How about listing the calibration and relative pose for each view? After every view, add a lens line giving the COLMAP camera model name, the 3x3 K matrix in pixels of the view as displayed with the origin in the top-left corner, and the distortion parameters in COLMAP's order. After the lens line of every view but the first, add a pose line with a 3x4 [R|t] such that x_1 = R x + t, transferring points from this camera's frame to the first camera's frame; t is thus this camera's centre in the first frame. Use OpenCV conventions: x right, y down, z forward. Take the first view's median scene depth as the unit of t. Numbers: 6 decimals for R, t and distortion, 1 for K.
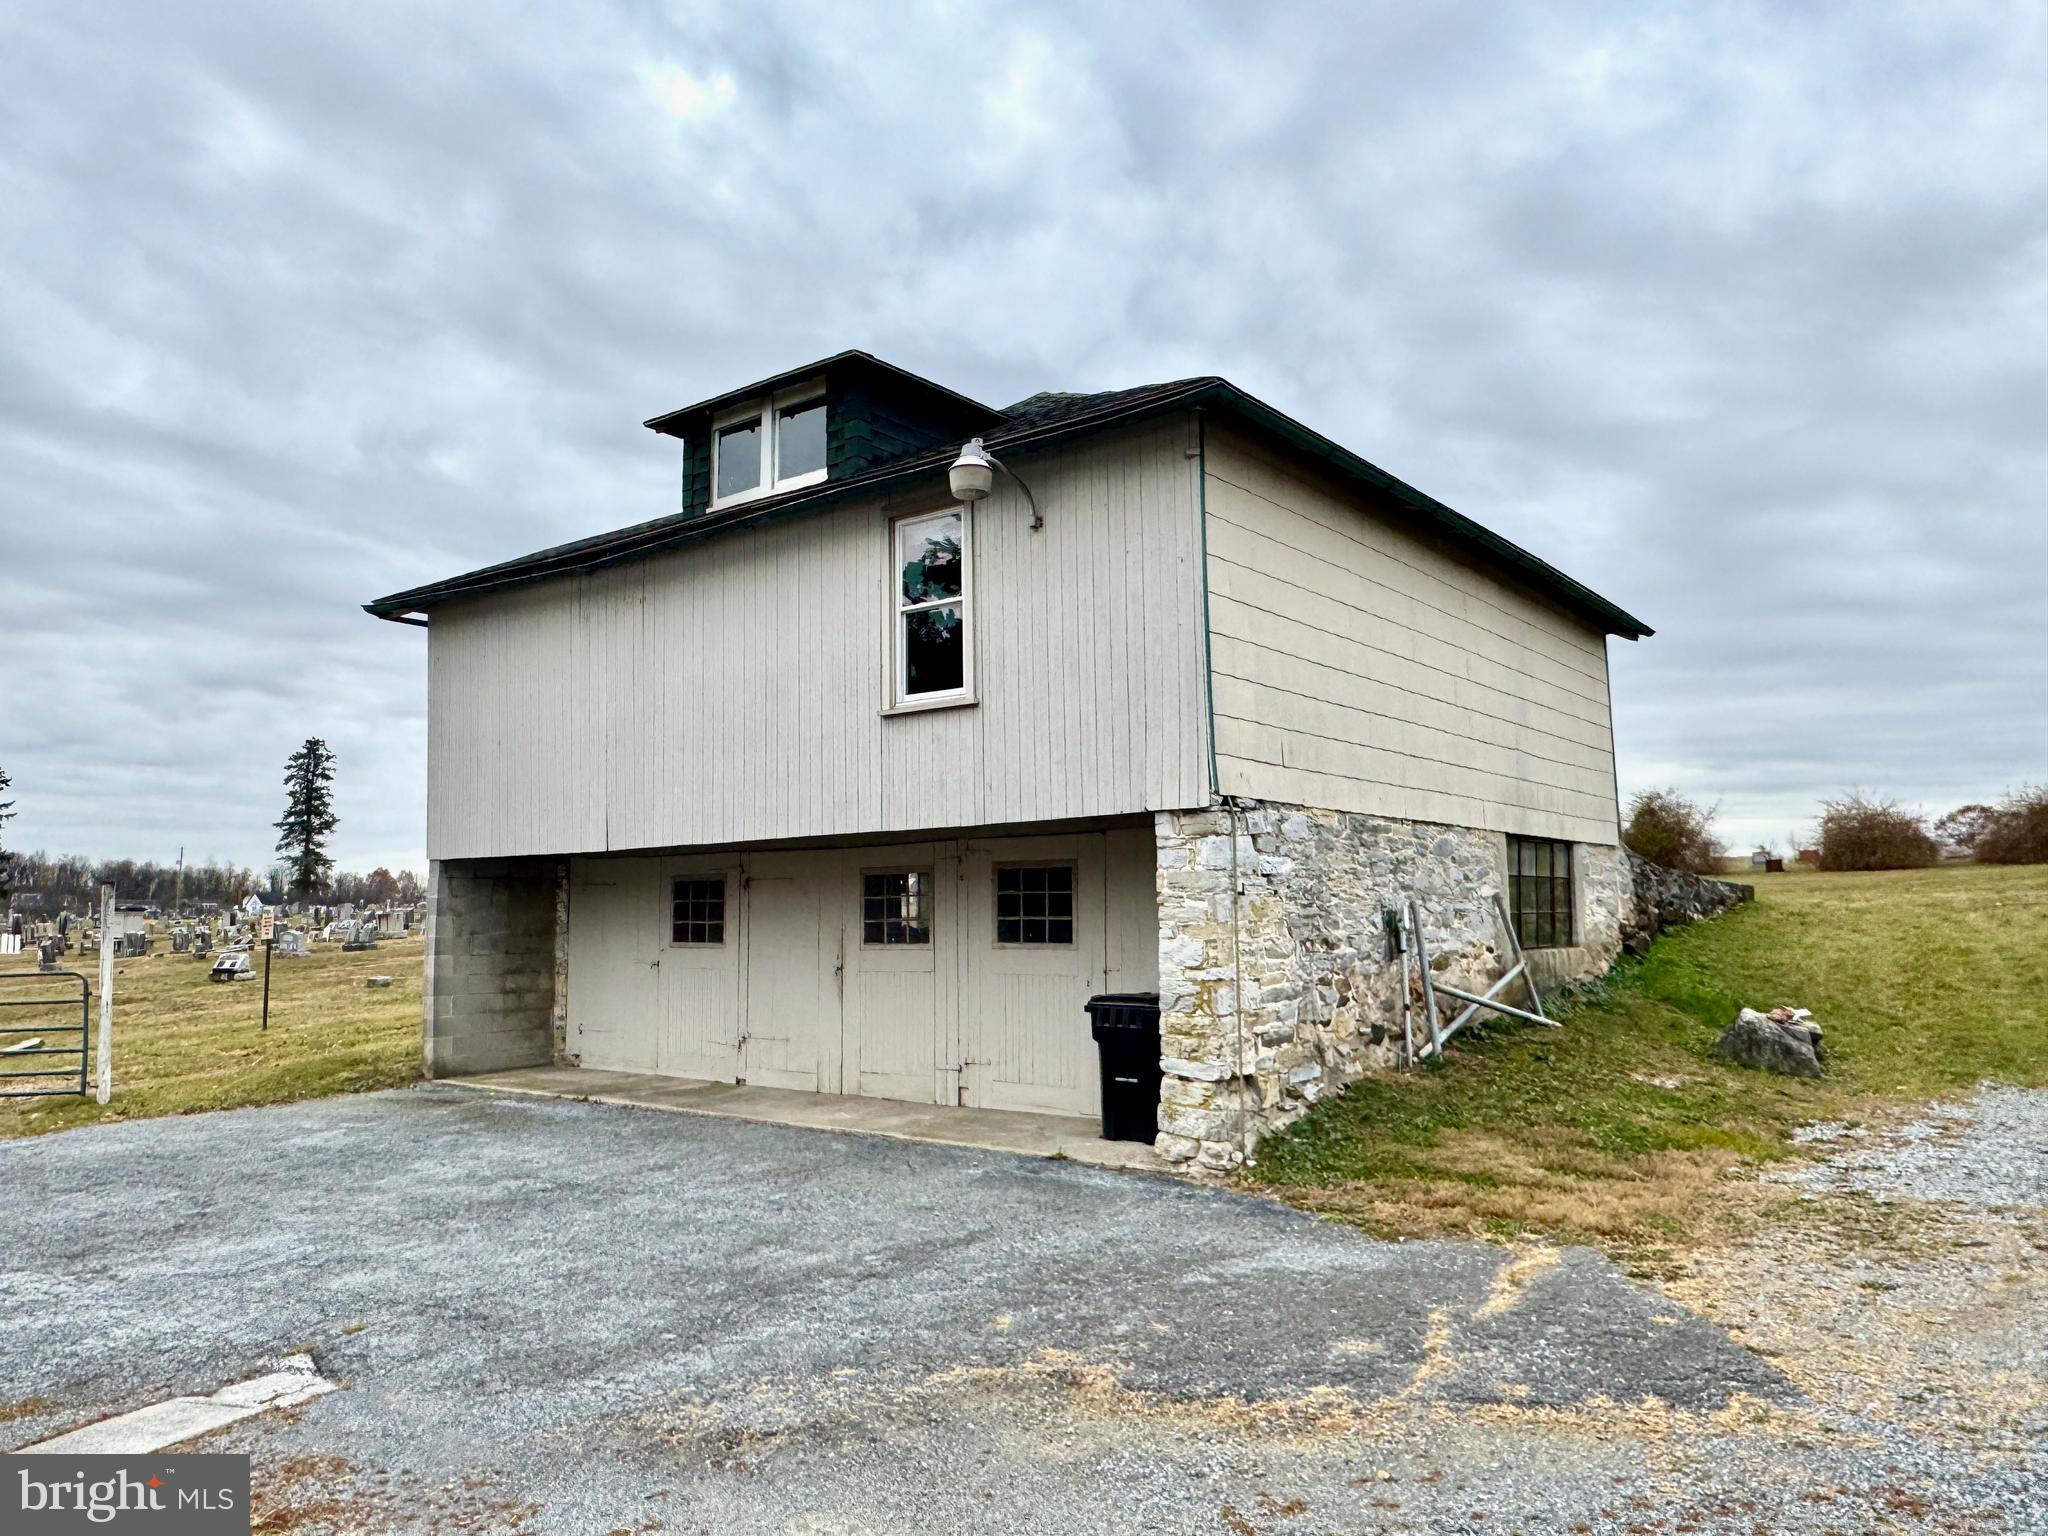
lens RADIAL K [[1442.3, 0, 1030.2], [0, 1442.3, 769.0], [0, 0, 1]] dist [0.069286, -0.077933]
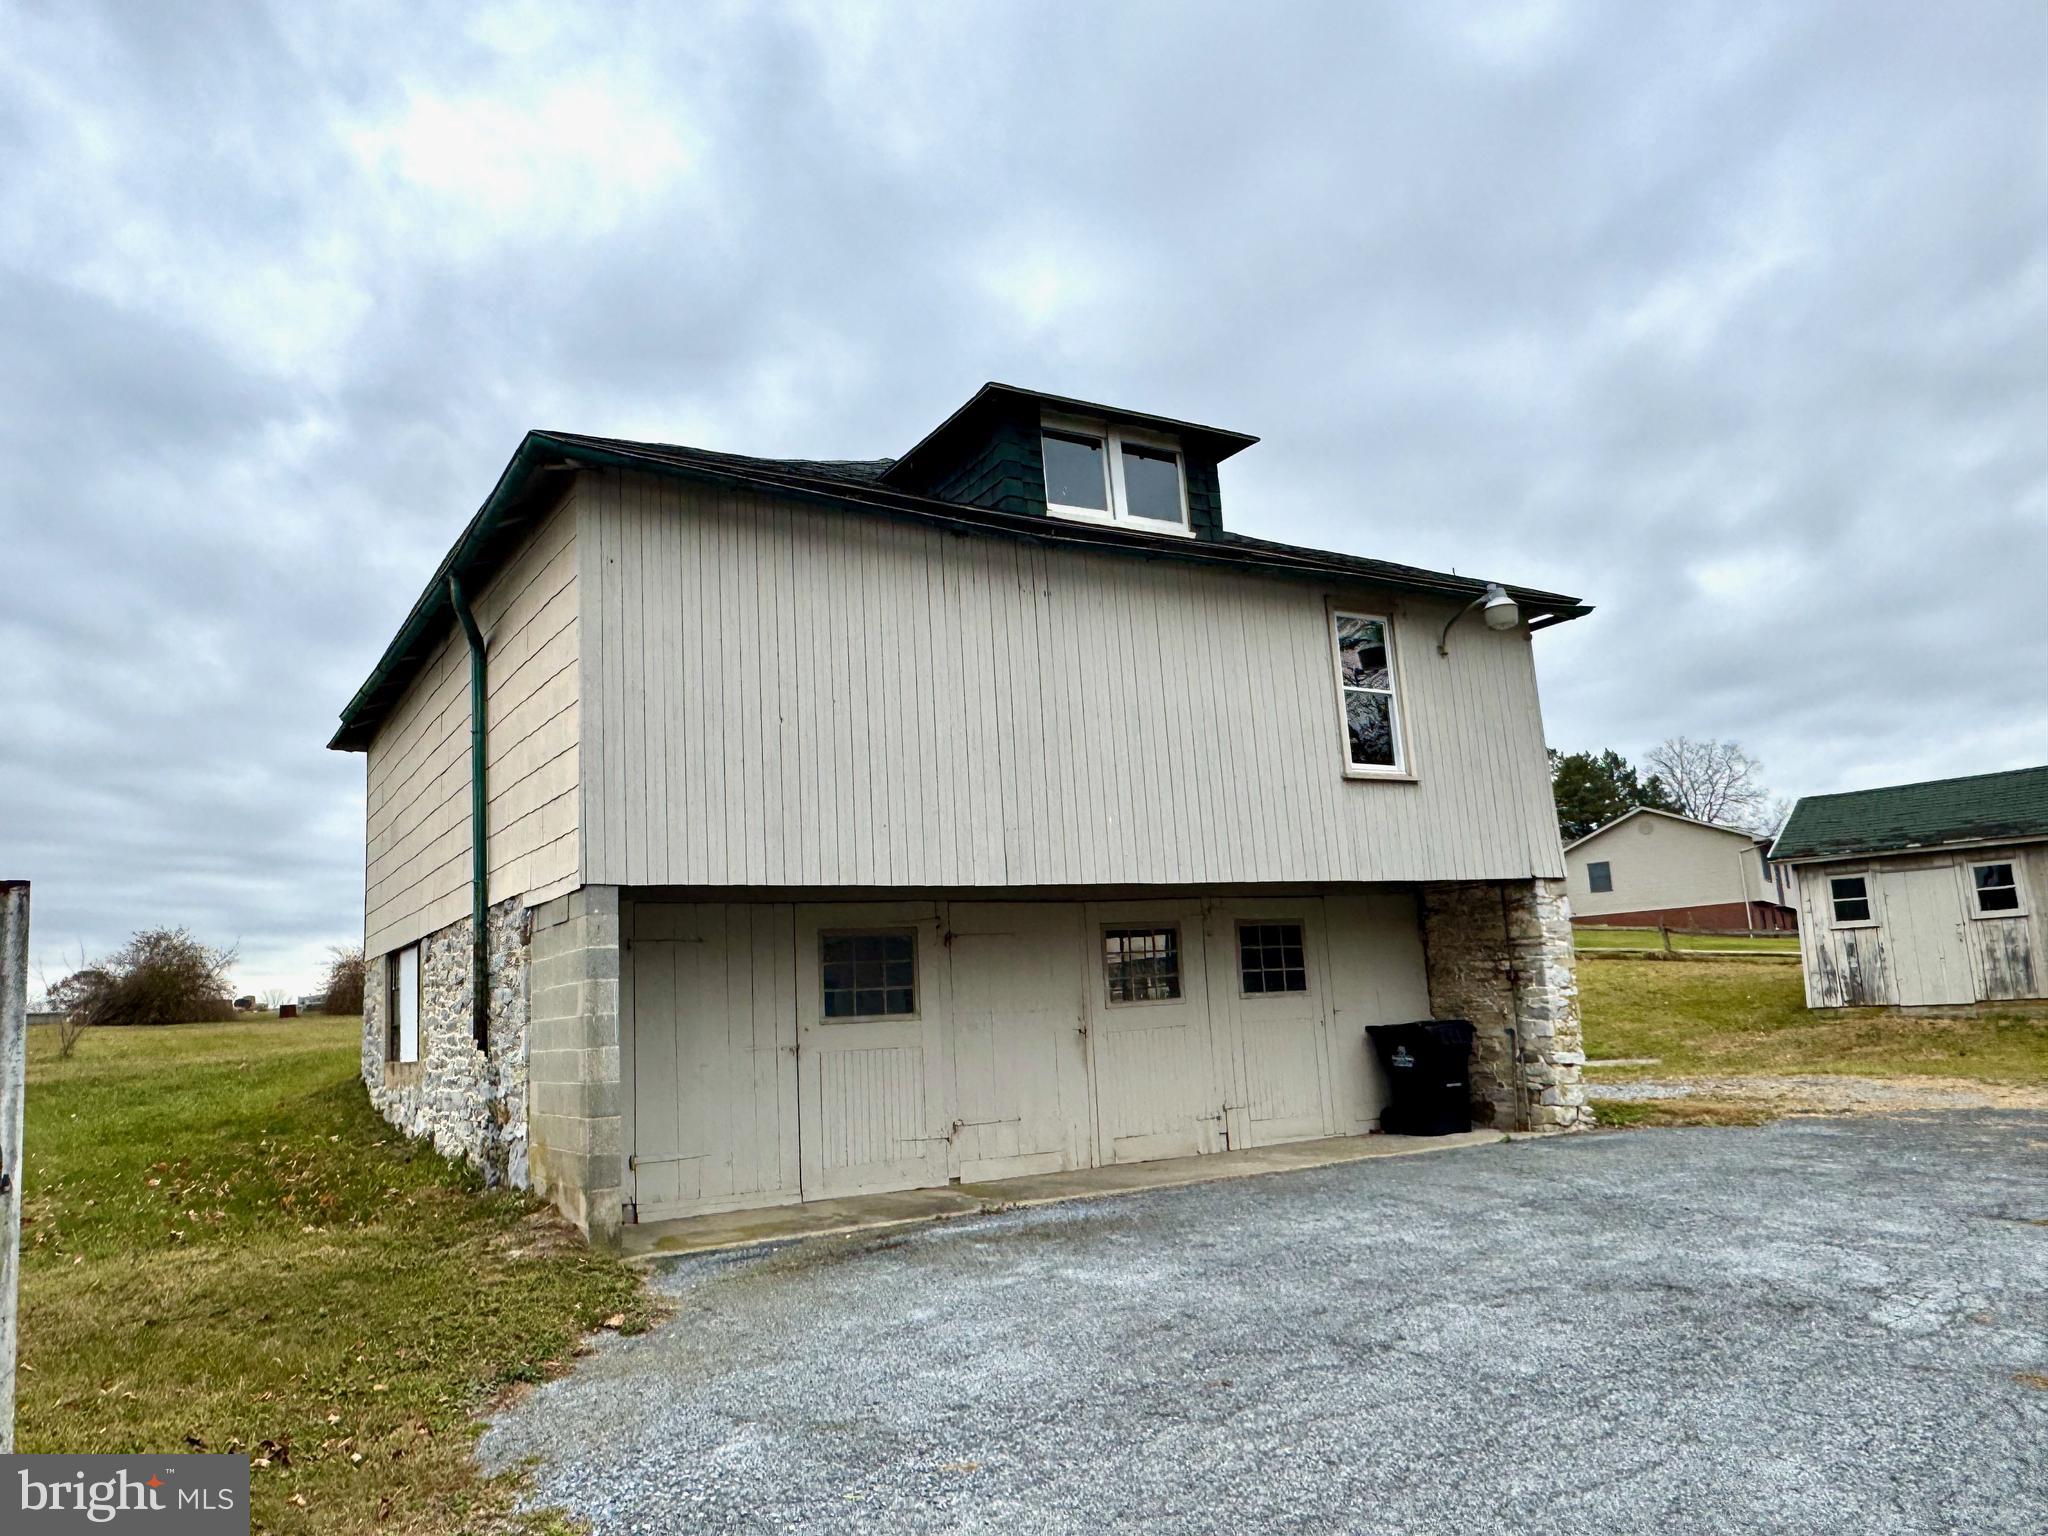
lens RADIAL K [[1442.3, 0, 1020.4], [0, 1442.3, 765.2], [0, 0, 1]] dist [0.069286, -0.077933]
pose [[0.332264, 0.150529, 0.931097, -1.115925], [-0.036742, 0.988499, -0.146698, 0.115157], [-0.942470, 0.014532, 0.333974, 0.779219]]
